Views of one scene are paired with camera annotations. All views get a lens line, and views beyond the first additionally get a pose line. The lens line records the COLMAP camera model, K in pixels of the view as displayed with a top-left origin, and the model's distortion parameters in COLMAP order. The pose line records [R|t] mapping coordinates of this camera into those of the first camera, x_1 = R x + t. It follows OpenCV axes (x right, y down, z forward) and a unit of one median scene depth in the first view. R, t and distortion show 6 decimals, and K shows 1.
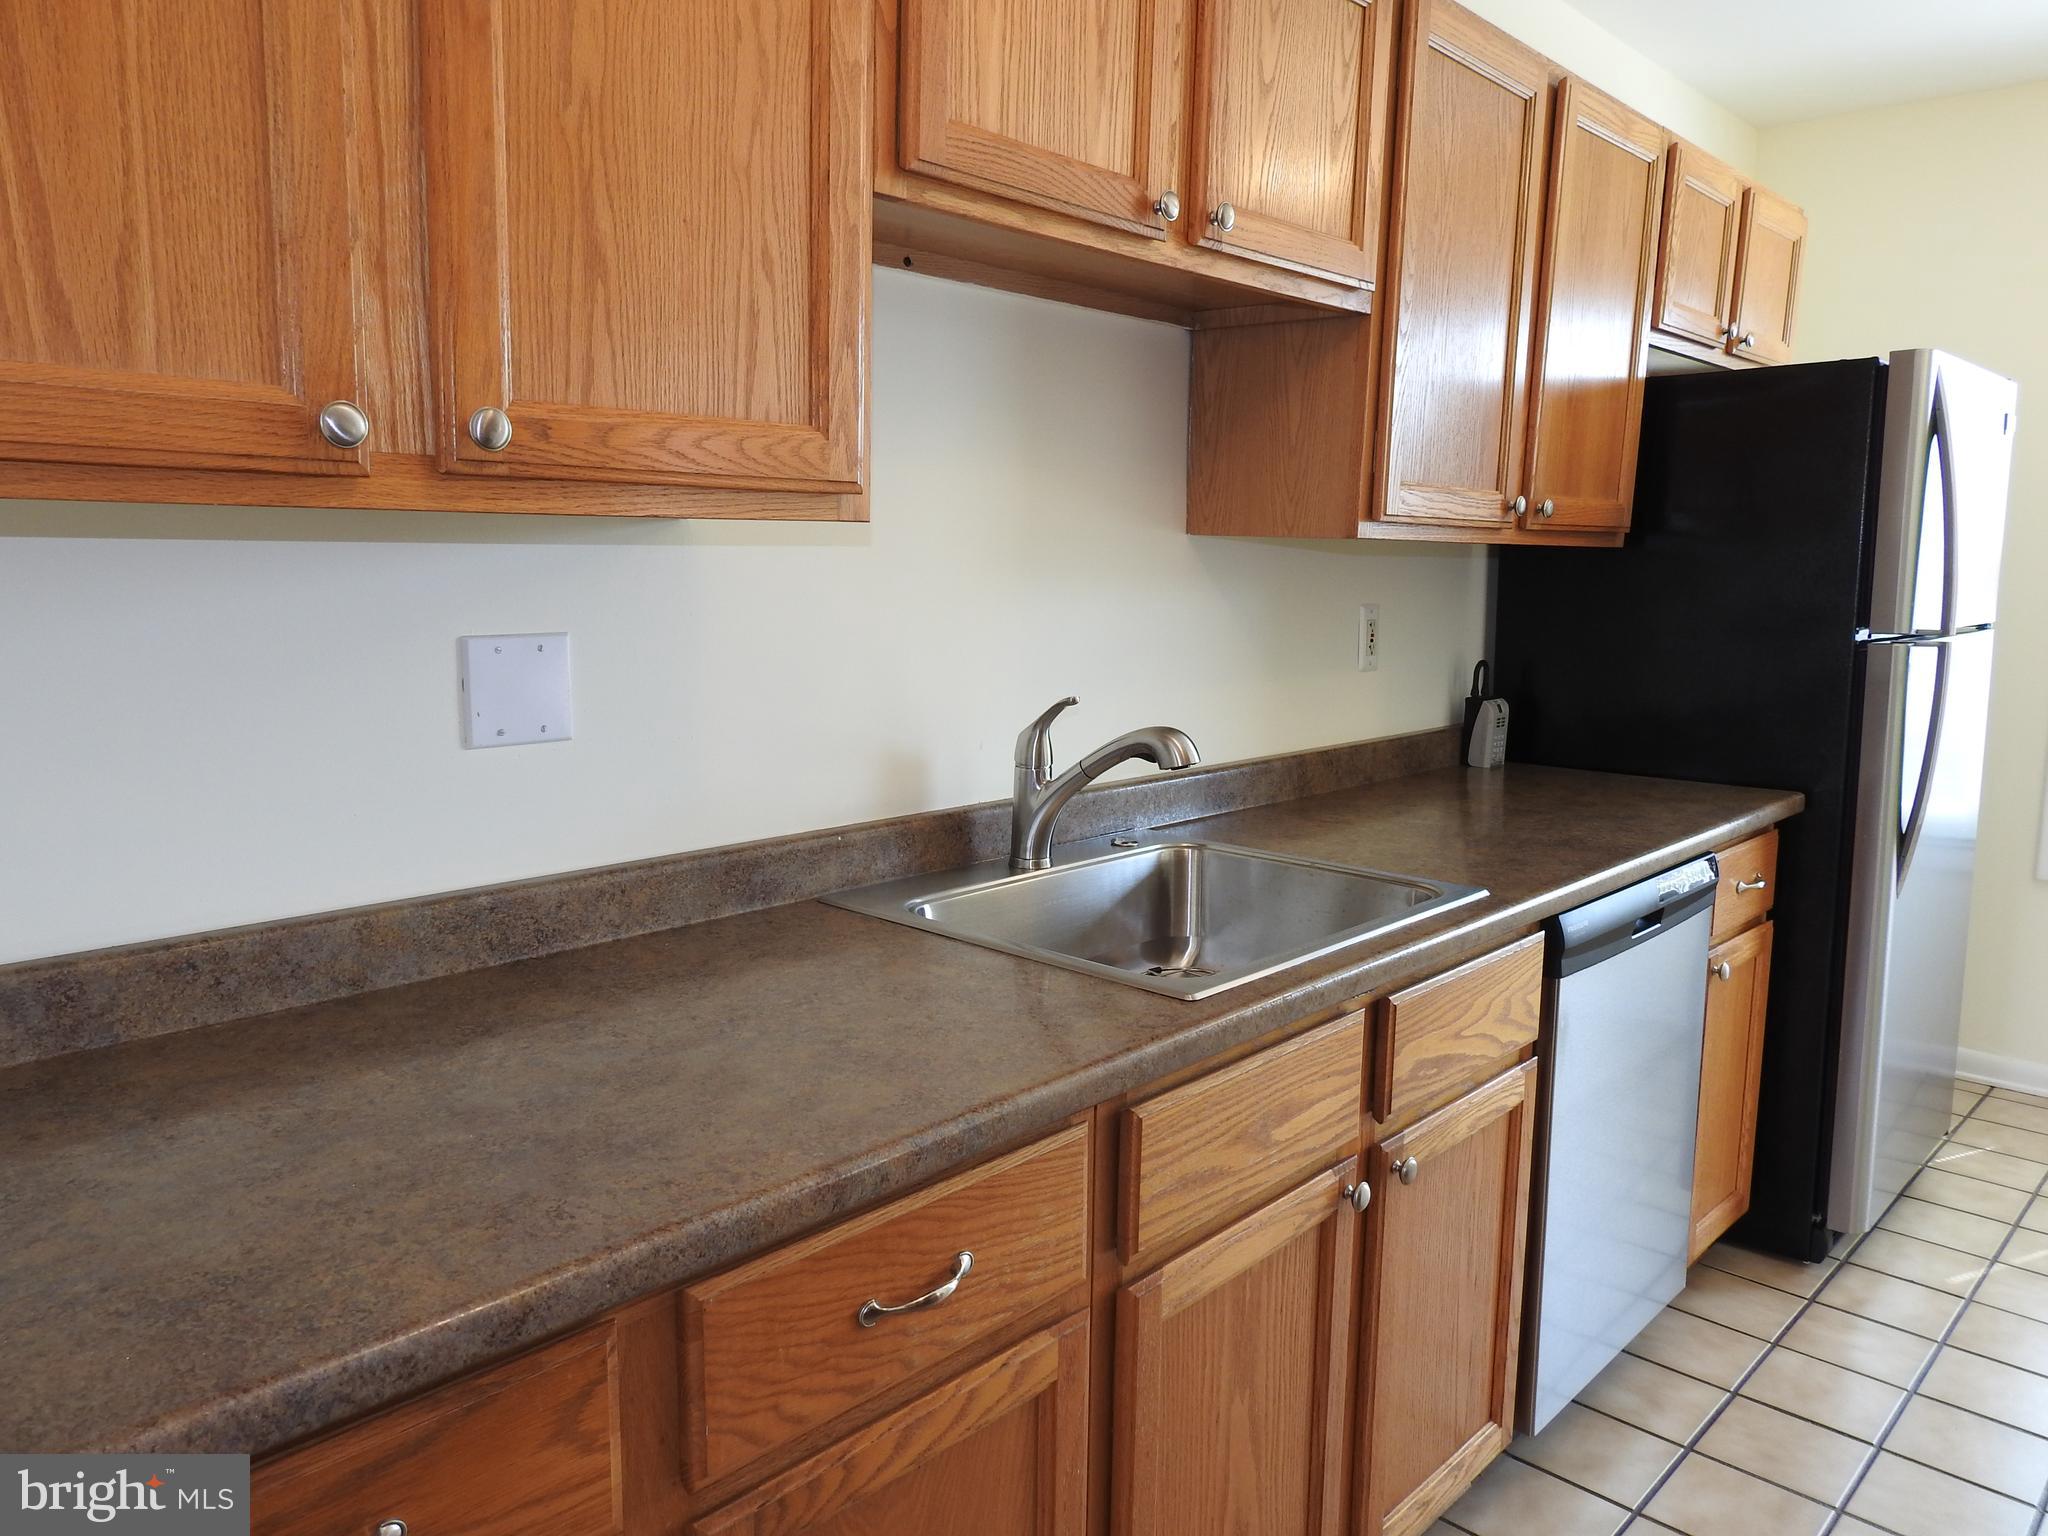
lens RADIAL K [[1465.1, 0, 1021.2], [0, 1465.1, 759.8], [0, 0, 1]] dist [-0.000338, 0.004876]
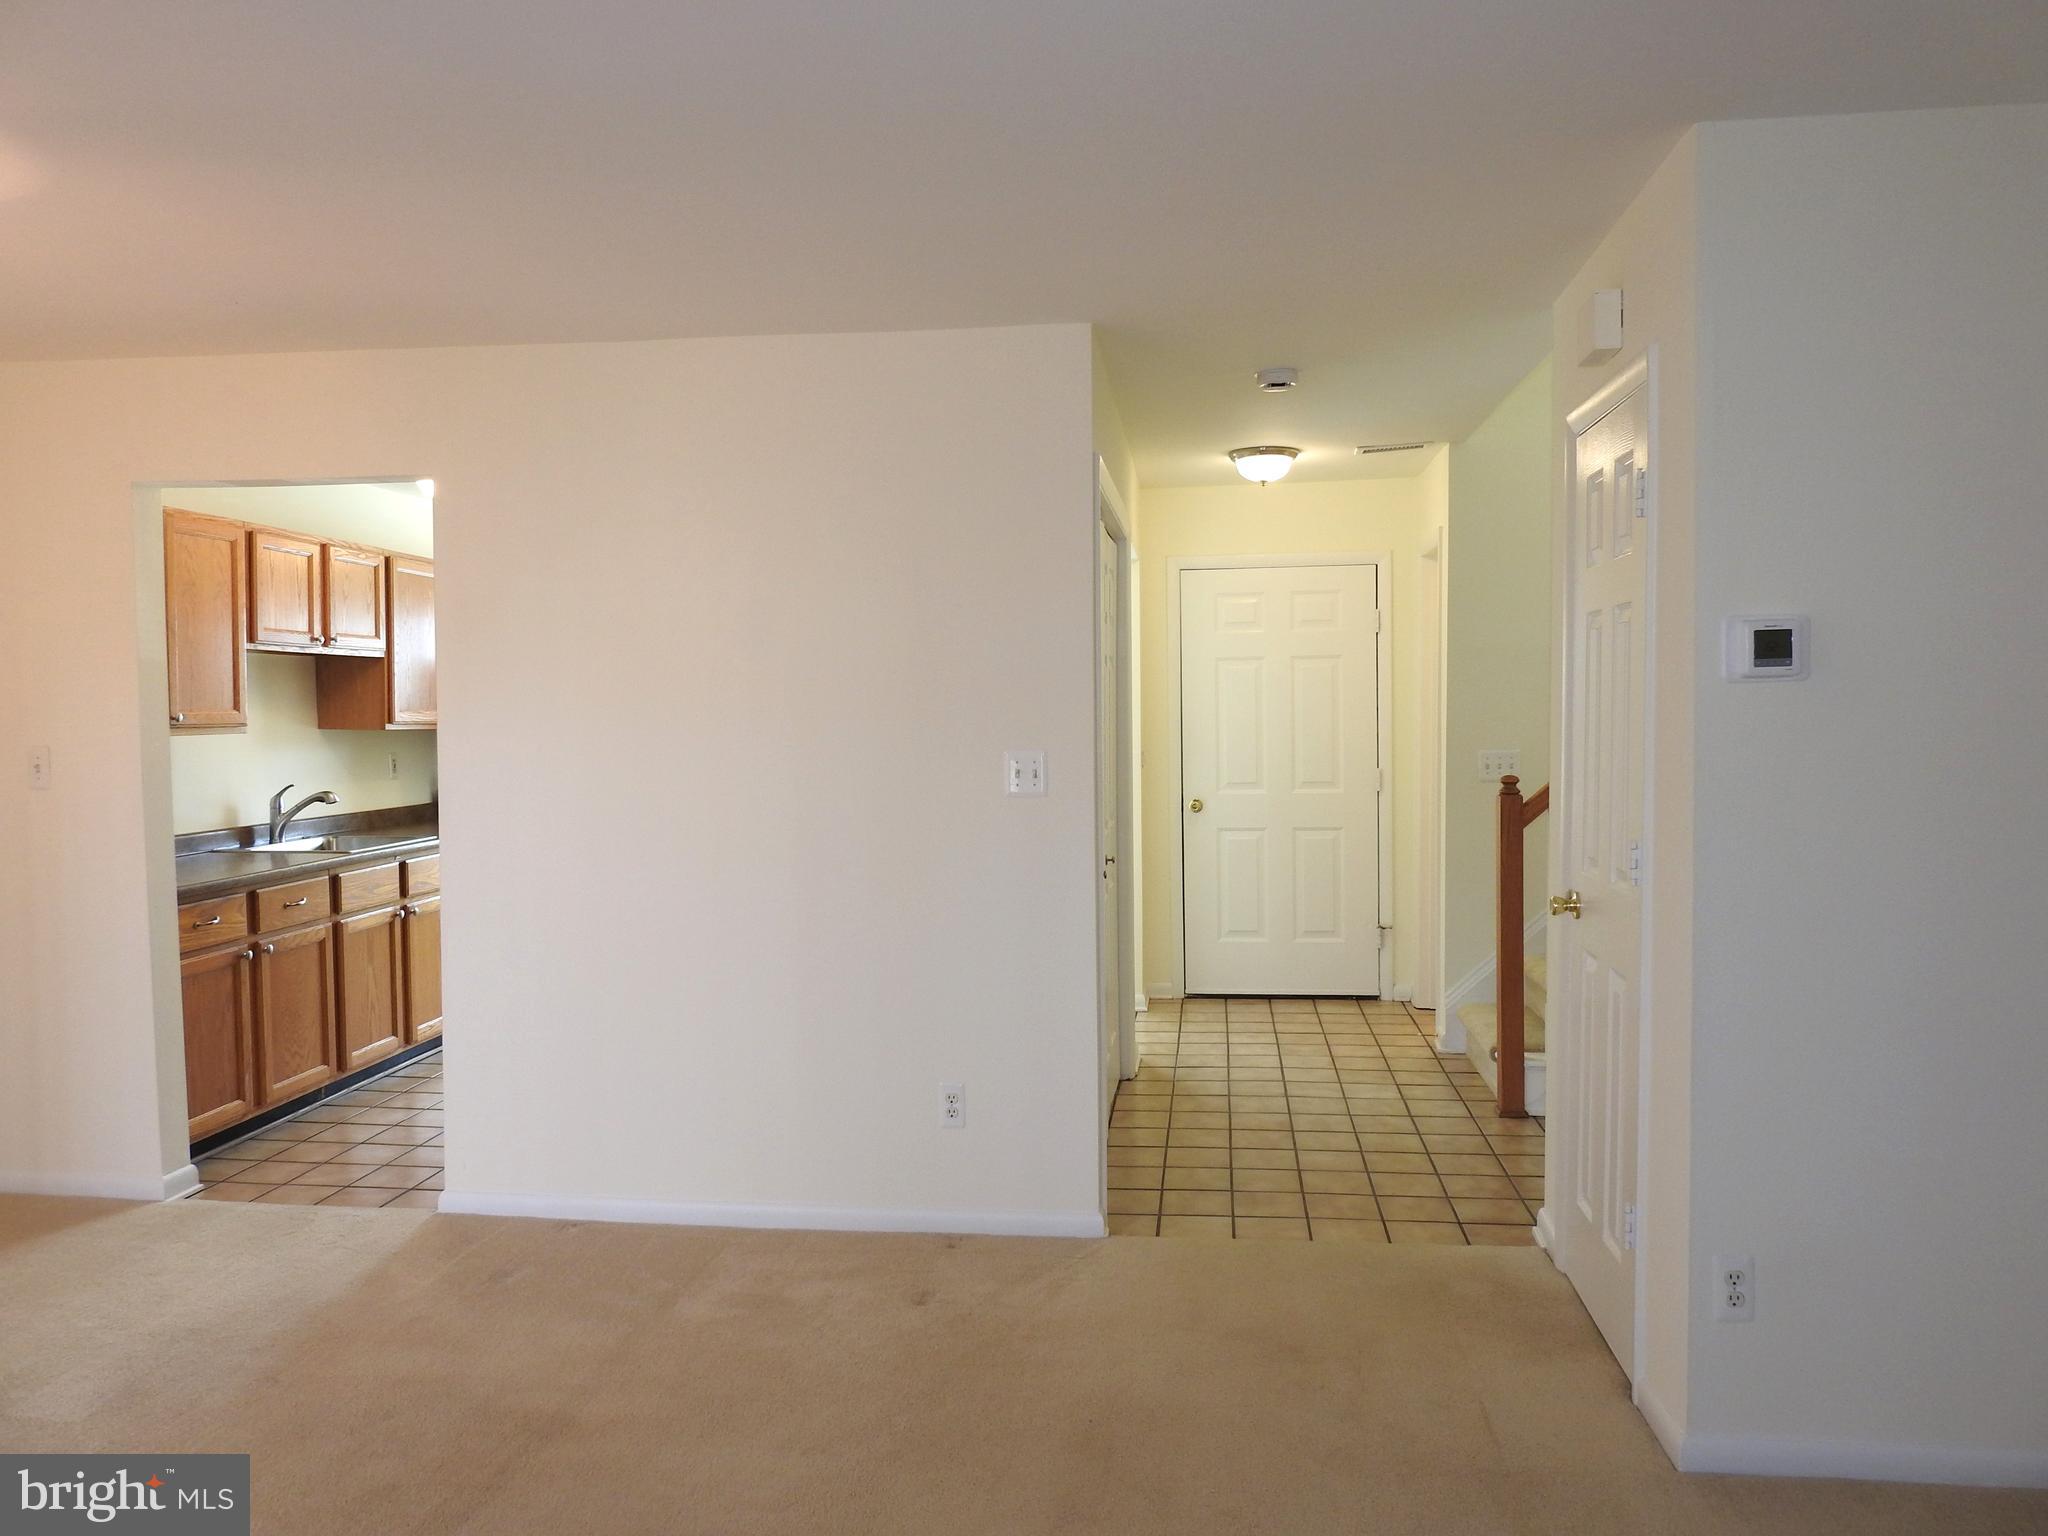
lens RADIAL K [[1465.1, 0, 1023.1], [0, 1465.1, 775.7], [0, 0, 1]] dist [-0.000338, 0.004876]
pose [[0.804764, -0.048240, 0.591631, -0.603938], [0.105509, 0.992446, -0.062596, 0.322397], [-0.584142, 0.112797, 0.803775, -2.616009]]
